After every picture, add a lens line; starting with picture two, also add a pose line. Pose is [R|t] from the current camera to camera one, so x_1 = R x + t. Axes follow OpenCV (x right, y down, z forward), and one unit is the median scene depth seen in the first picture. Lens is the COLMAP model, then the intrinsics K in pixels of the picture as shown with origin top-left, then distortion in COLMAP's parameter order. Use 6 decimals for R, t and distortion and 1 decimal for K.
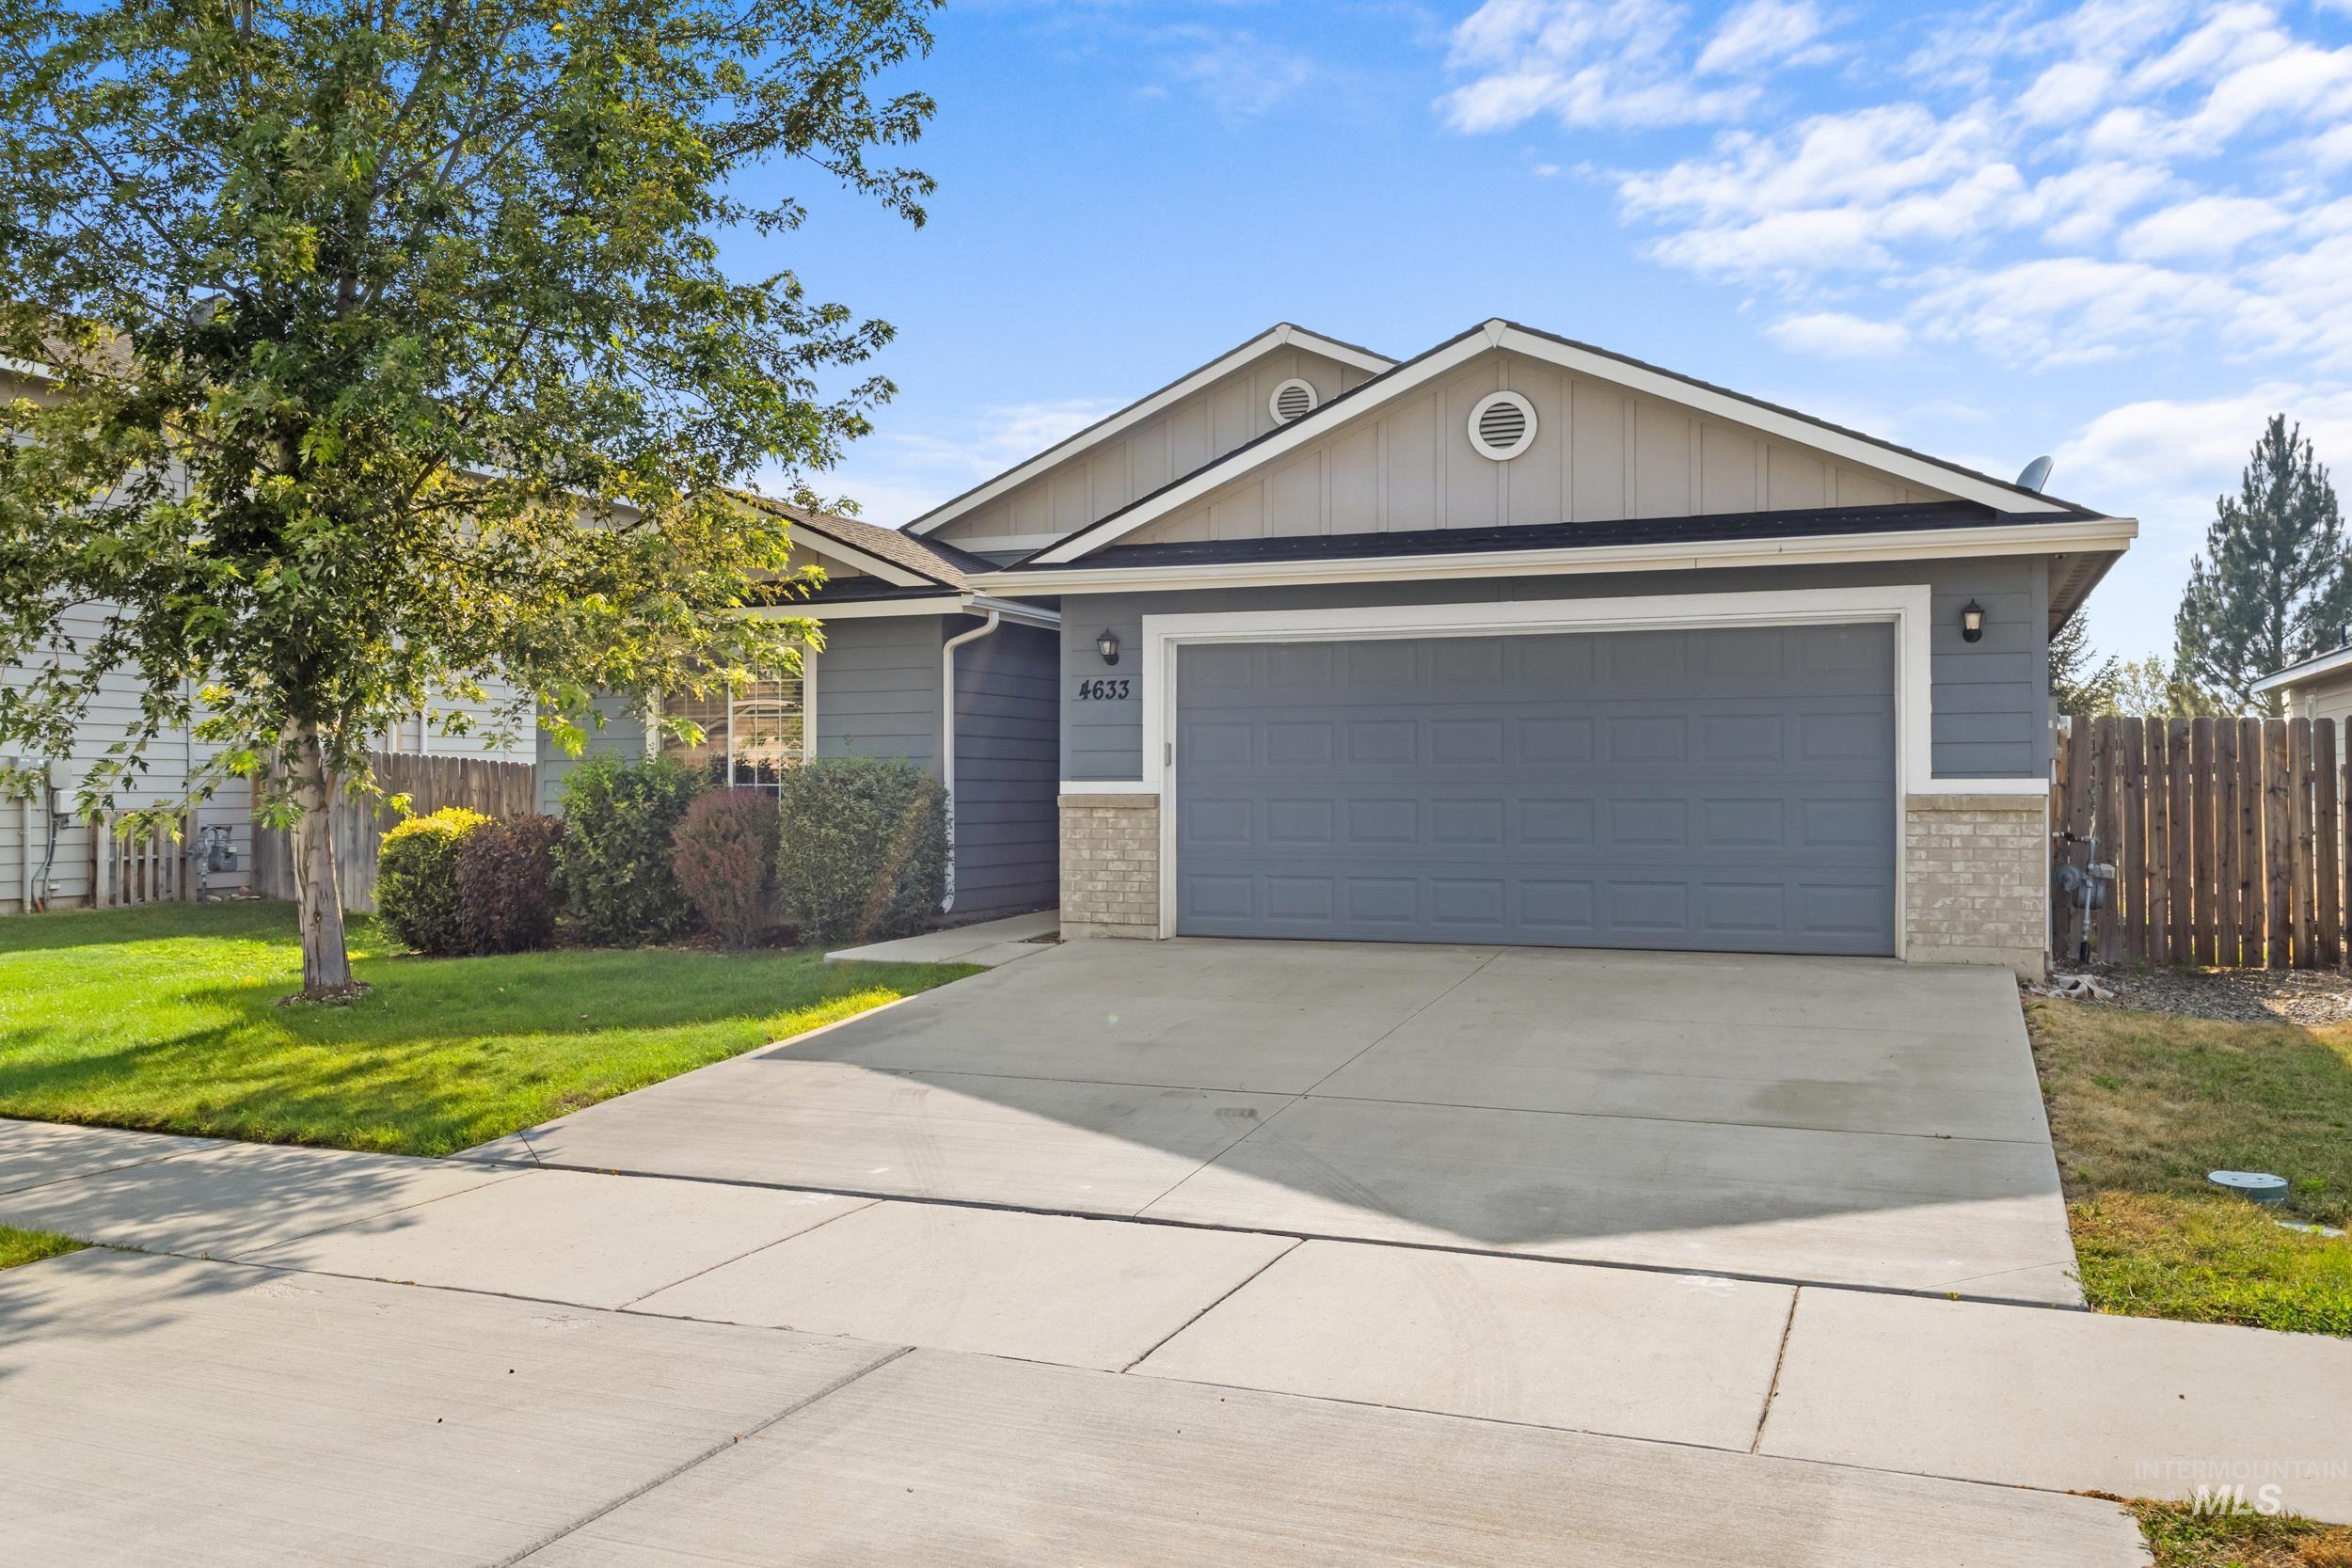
lens RADIAL K [[1966.7, 0, 1088.1], [0, 1966.7, 777.2], [0, 0, 1]] dist [0.000806, -0.012772]
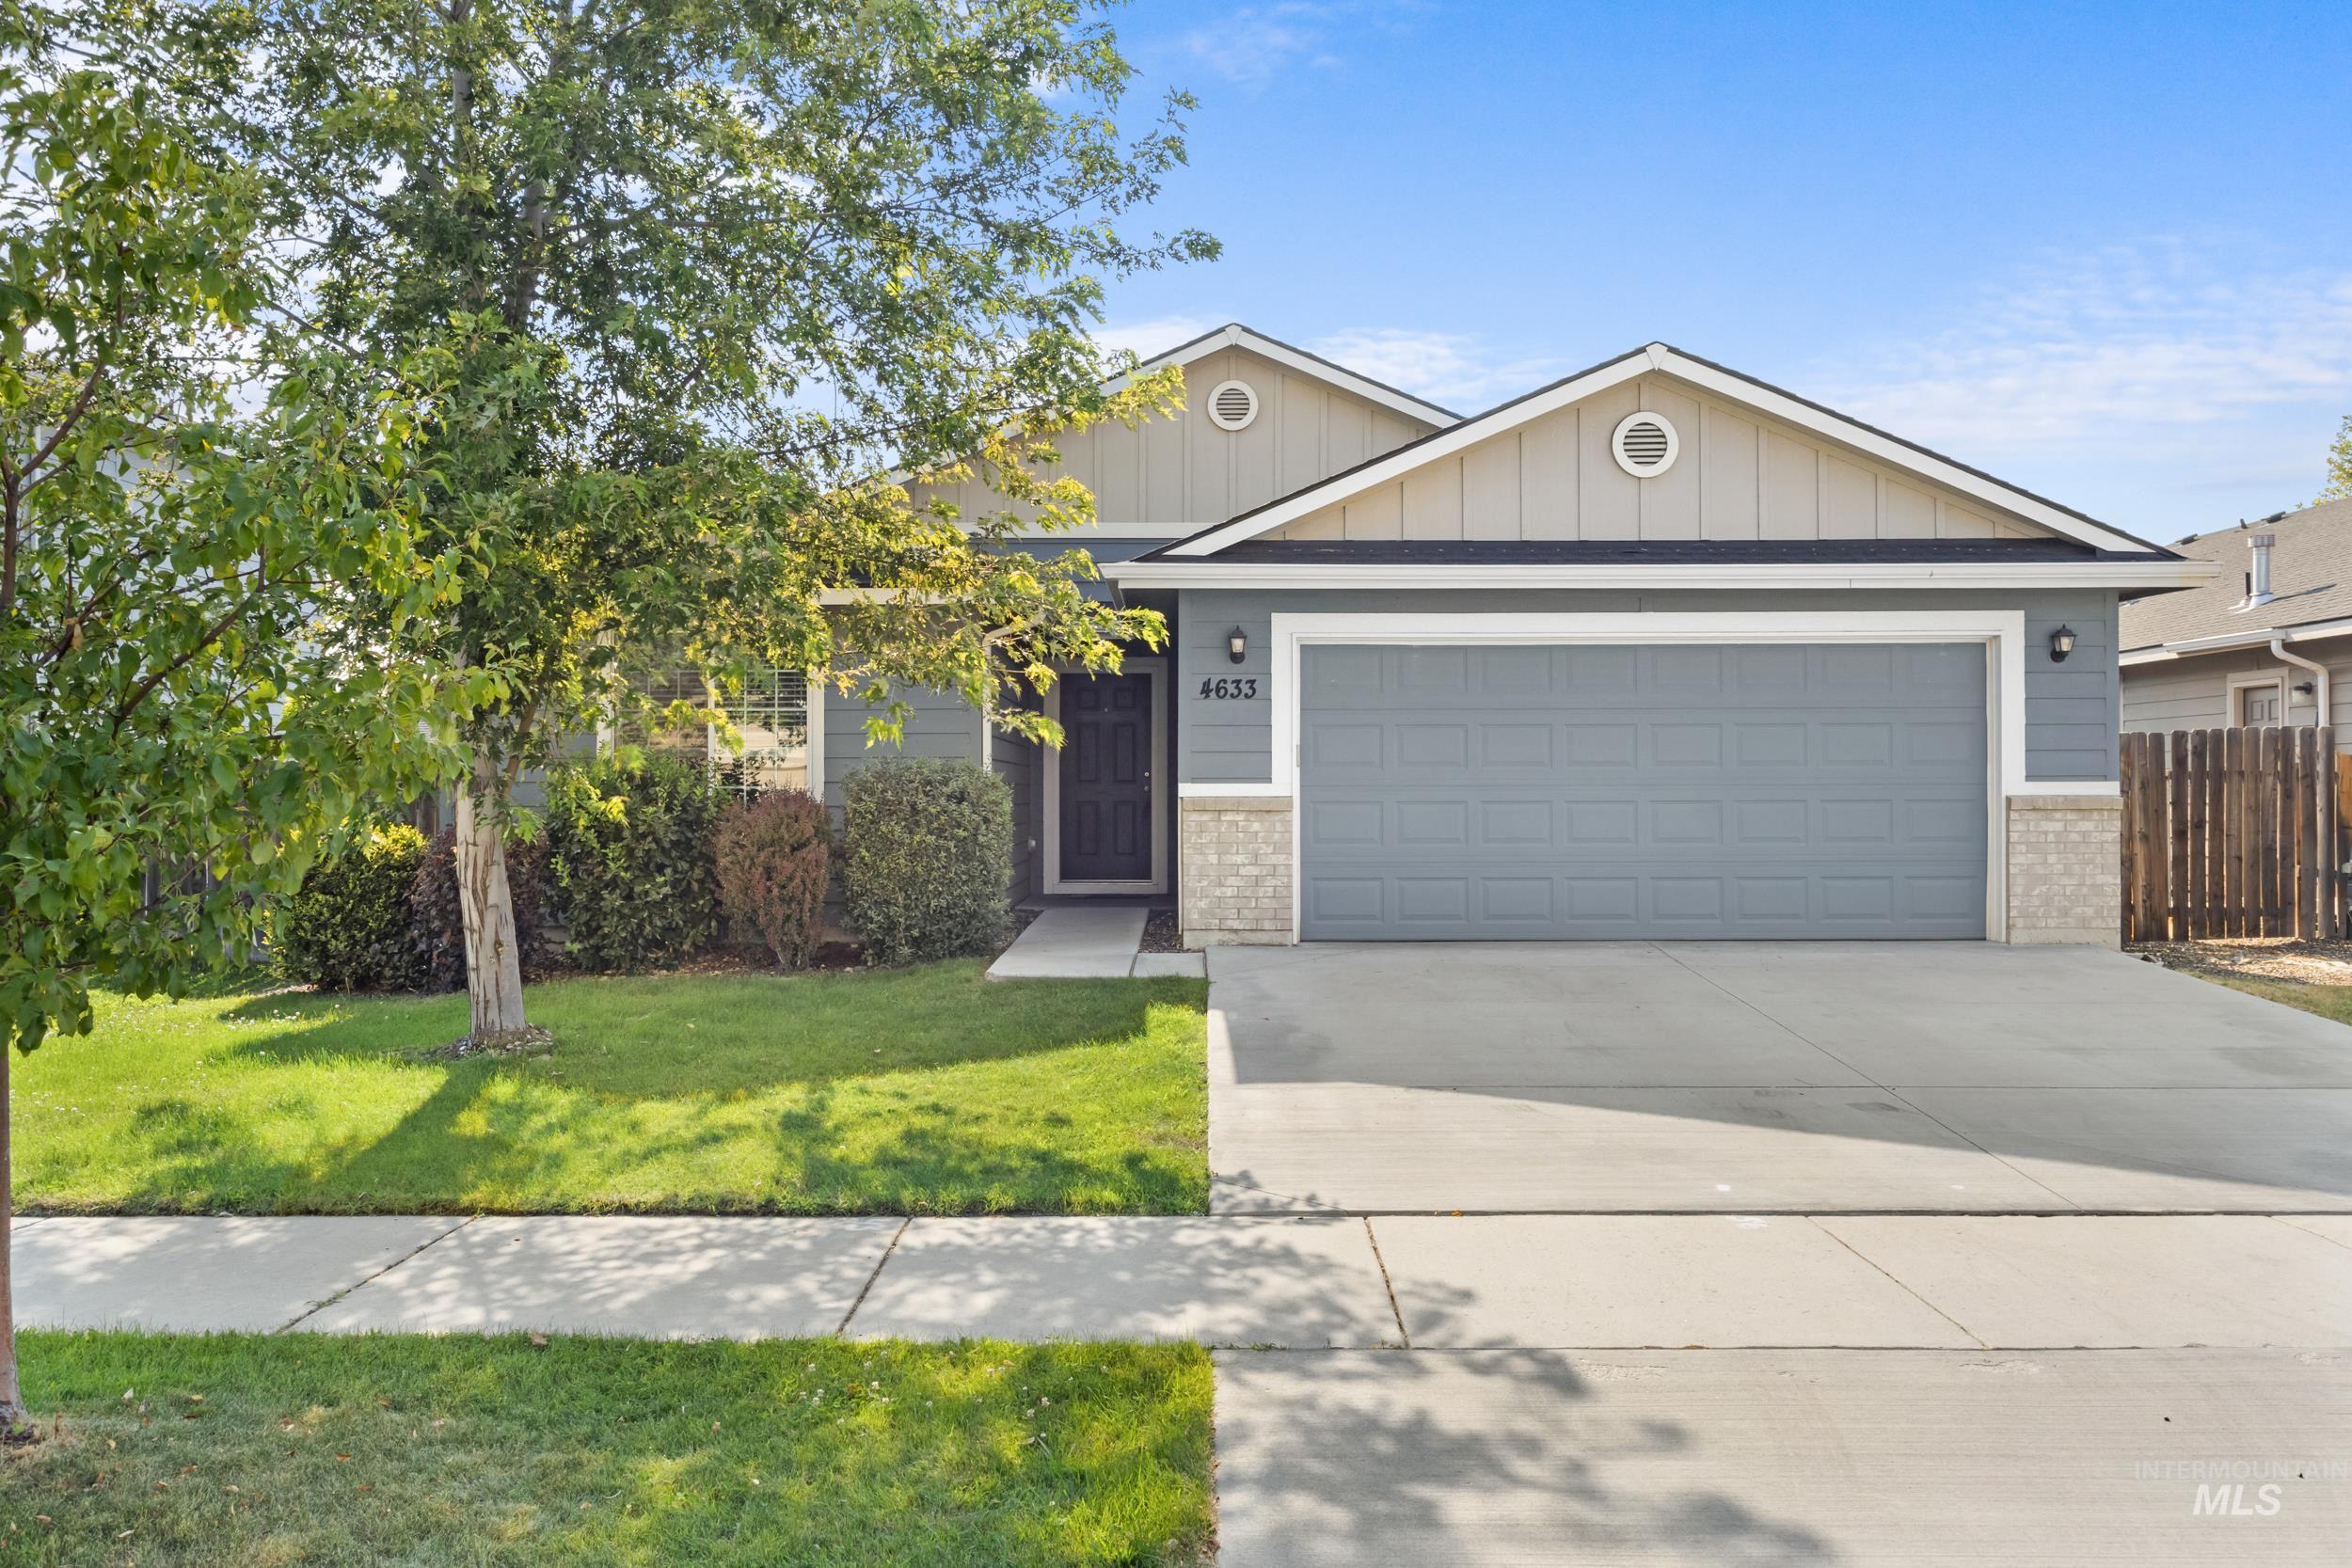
lens RADIAL K [[1966.7, 0, 1167.7], [0, 1966.7, 781.5], [0, 0, 1]] dist [0.000806, -0.012772]
pose [[0.925161, 0.001312, 0.379572, -0.391231], [-0.001549, 0.999999, 0.000317, 0.000958], [-0.379571, -0.000881, 0.925162, 0.117493]]
